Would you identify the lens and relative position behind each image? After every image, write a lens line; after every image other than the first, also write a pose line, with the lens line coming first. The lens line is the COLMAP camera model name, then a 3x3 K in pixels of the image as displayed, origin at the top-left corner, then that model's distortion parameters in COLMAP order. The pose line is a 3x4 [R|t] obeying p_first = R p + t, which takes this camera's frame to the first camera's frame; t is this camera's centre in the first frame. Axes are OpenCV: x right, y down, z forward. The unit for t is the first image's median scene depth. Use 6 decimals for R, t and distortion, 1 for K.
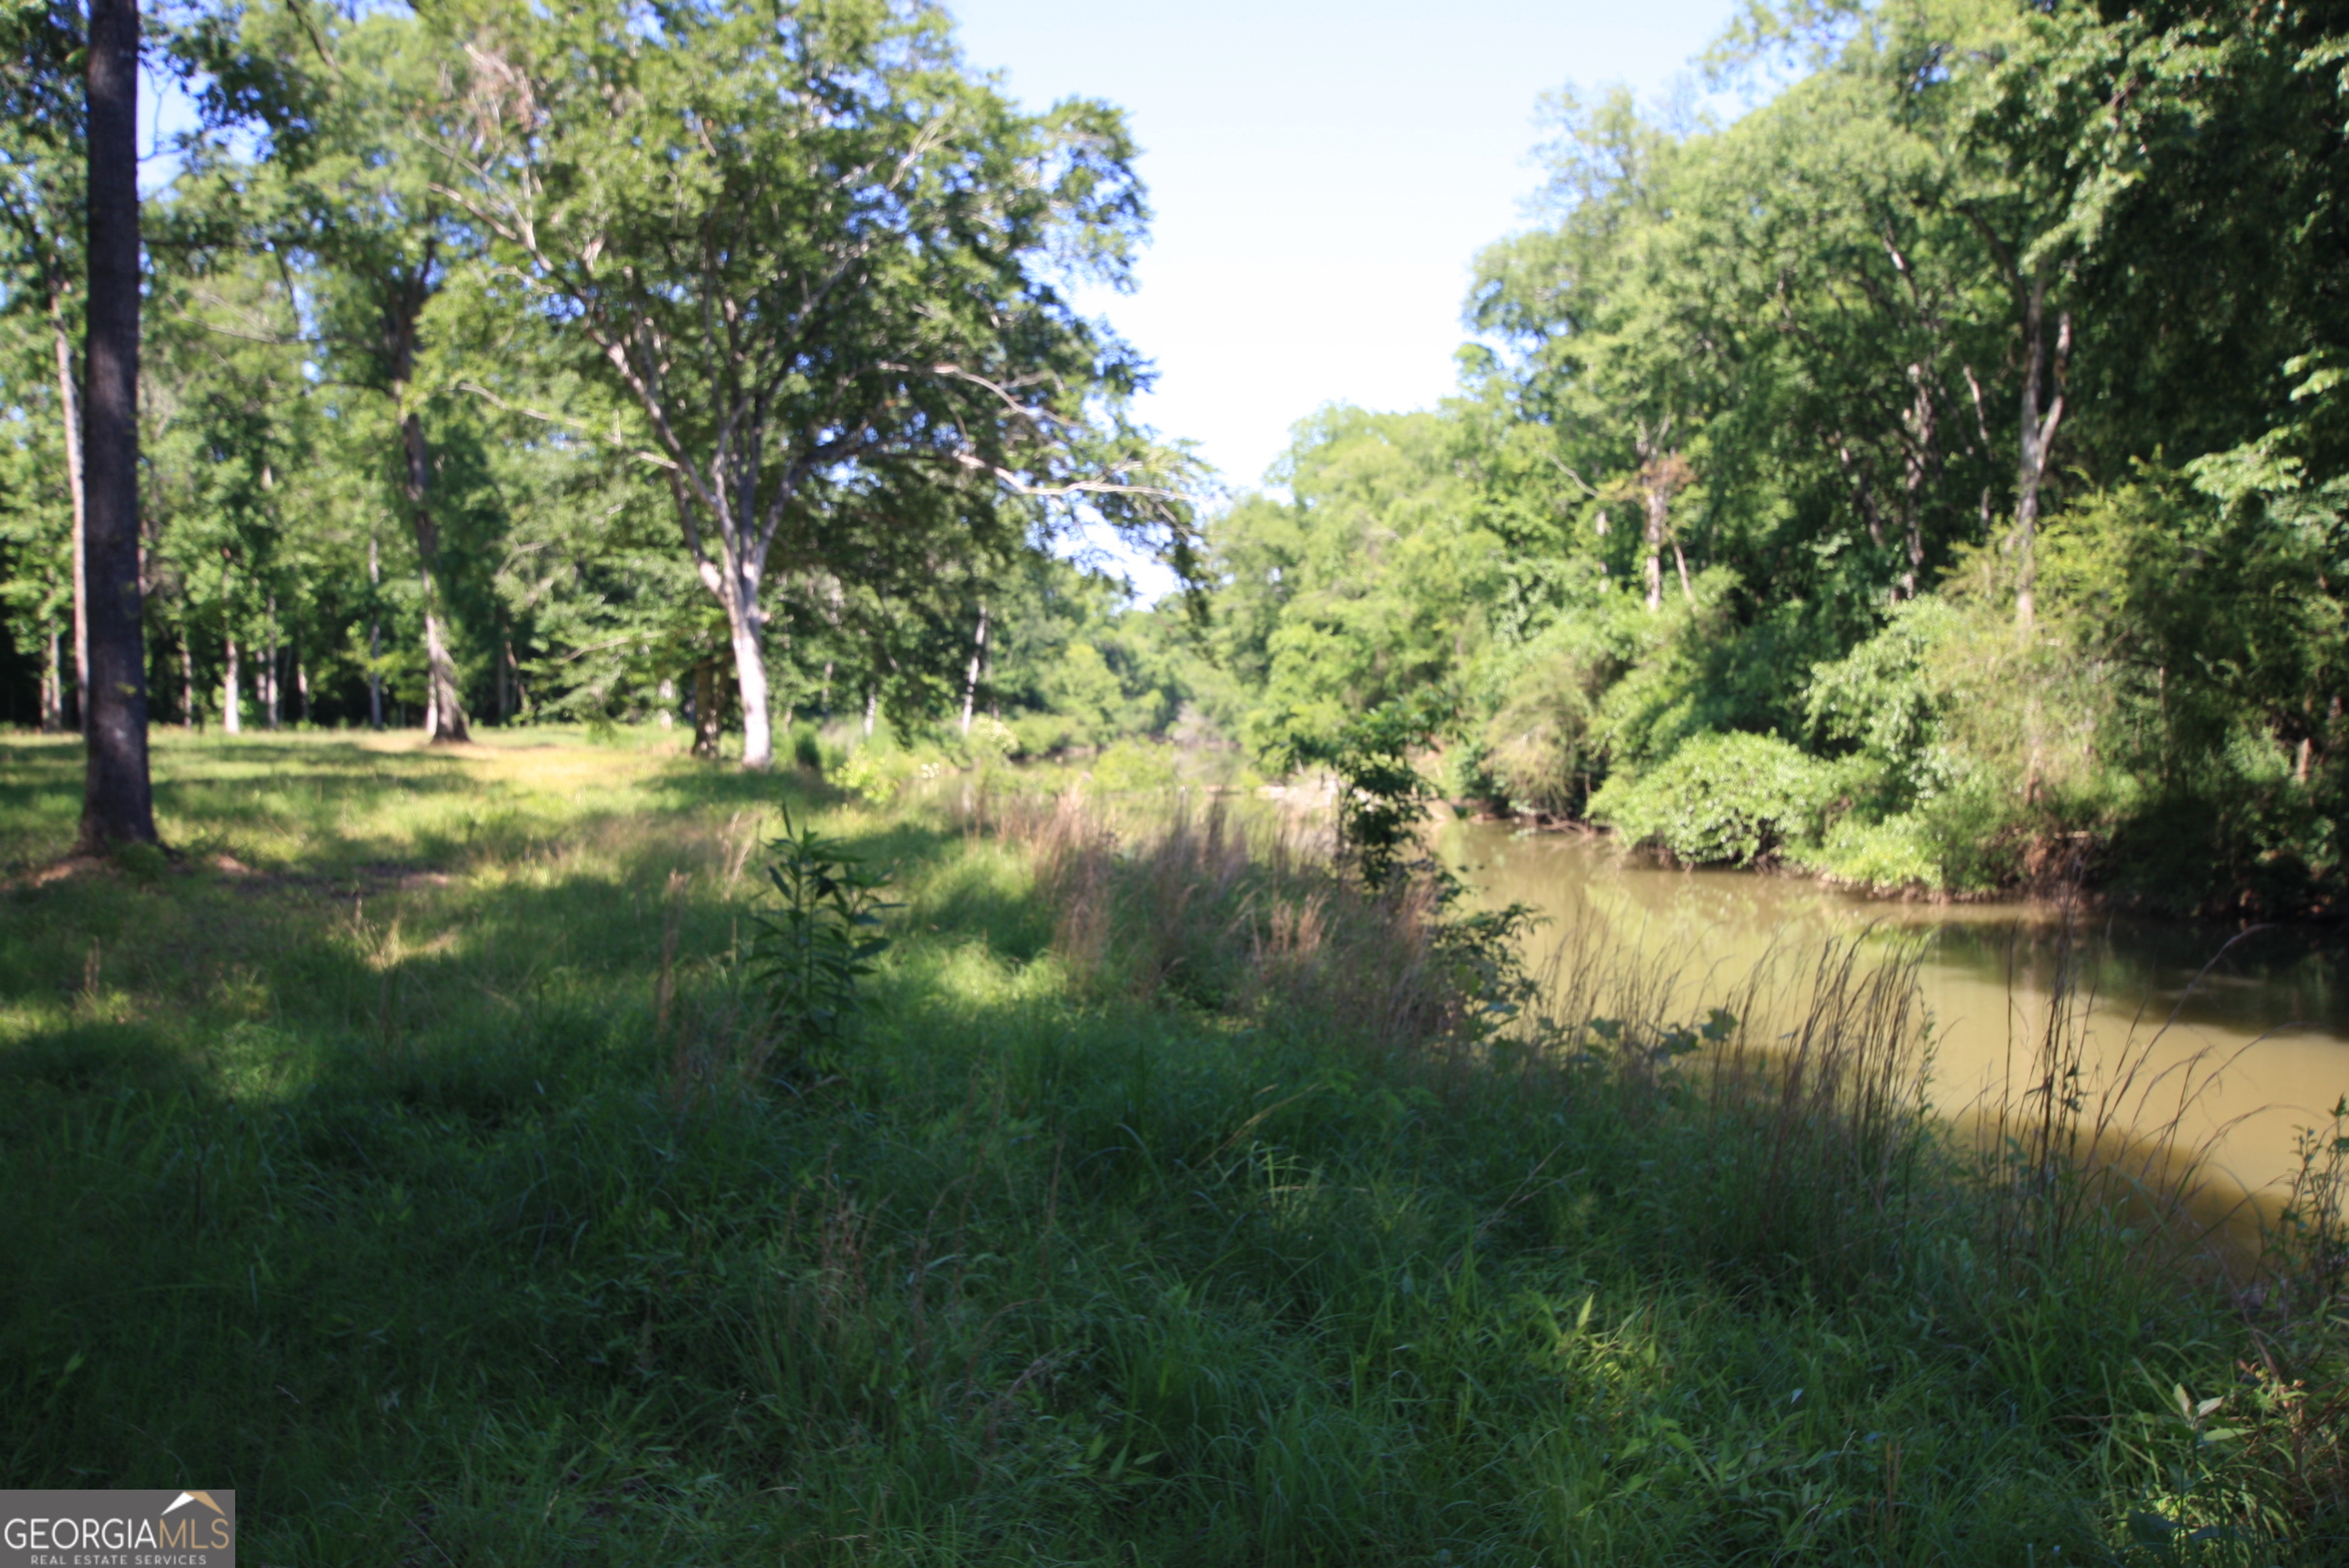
lens RADIAL K [[2057.9, 0, 1179.1], [0, 2057.9, 812.3], [0, 0, 1]] dist [0.008779, 0.032157]
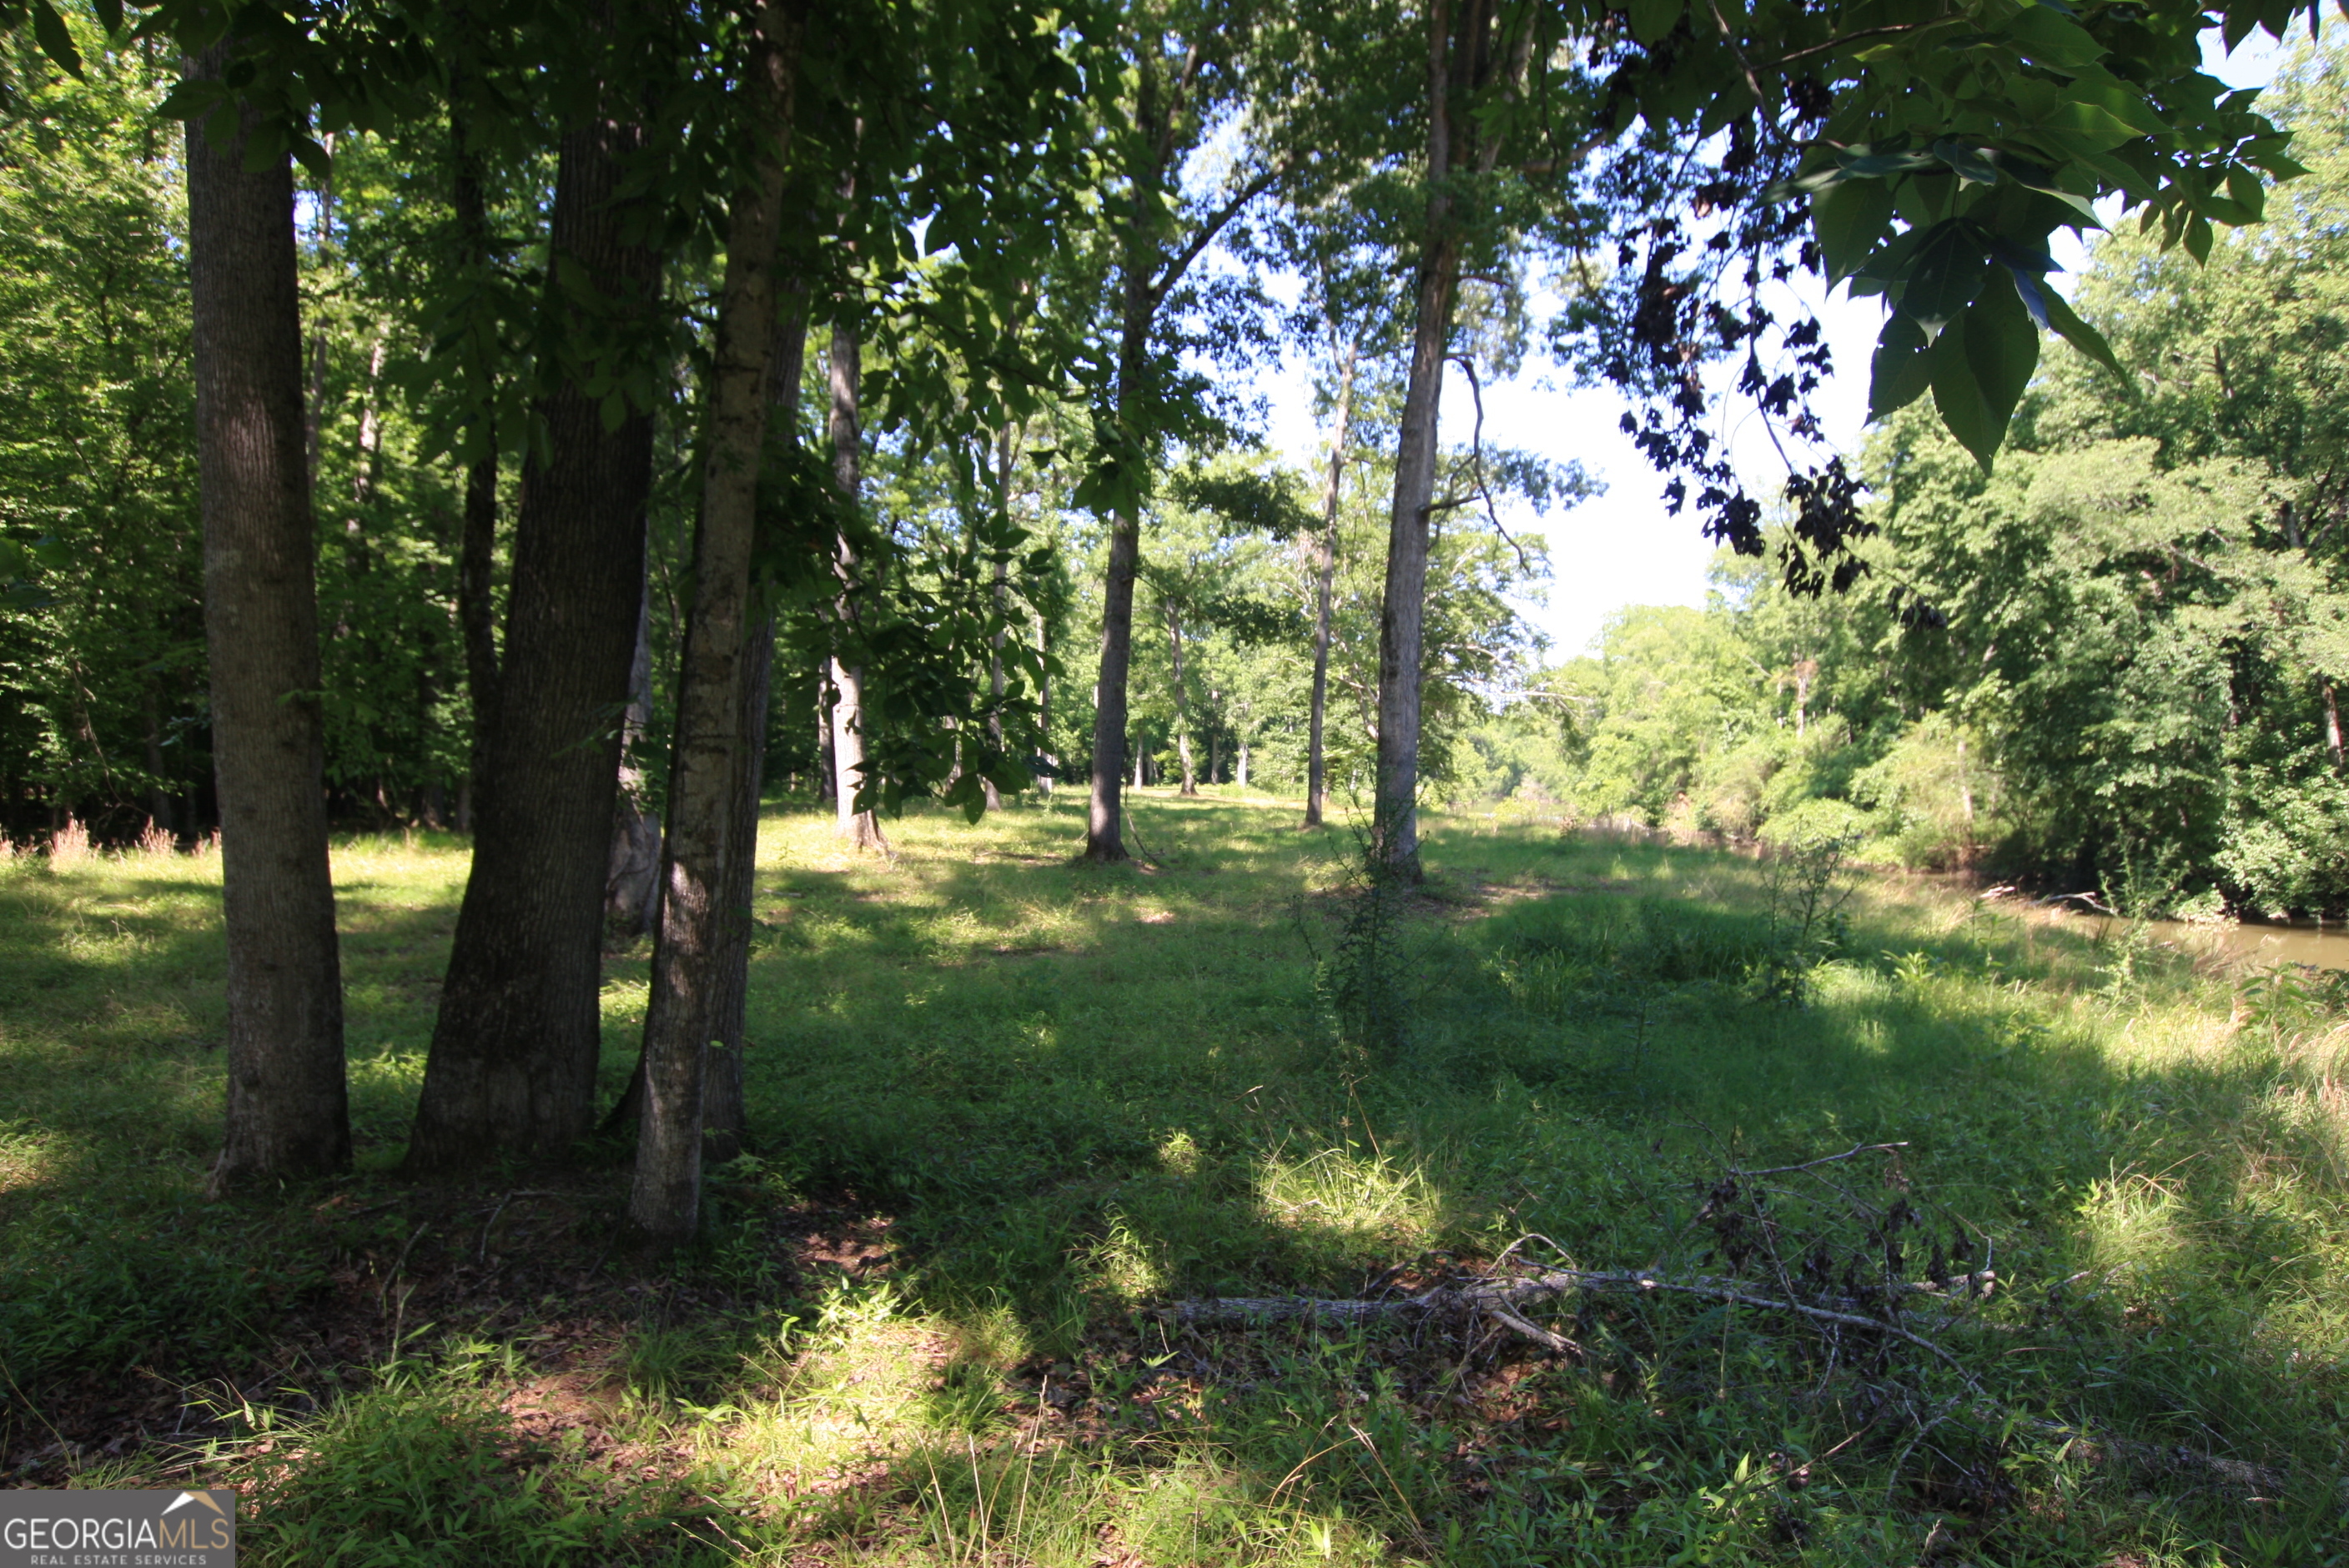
lens RADIAL K [[1369.3, 0, 1180.8], [0, 1369.3, 821.9], [0, 0, 1]] dist [-0.024111, 0.015967]
pose [[0.972216, 0.019312, -0.233289, -0.057184], [-0.022928, 0.999655, -0.012798, 0.020090], [0.232962, 0.017791, 0.972323, -0.579108]]
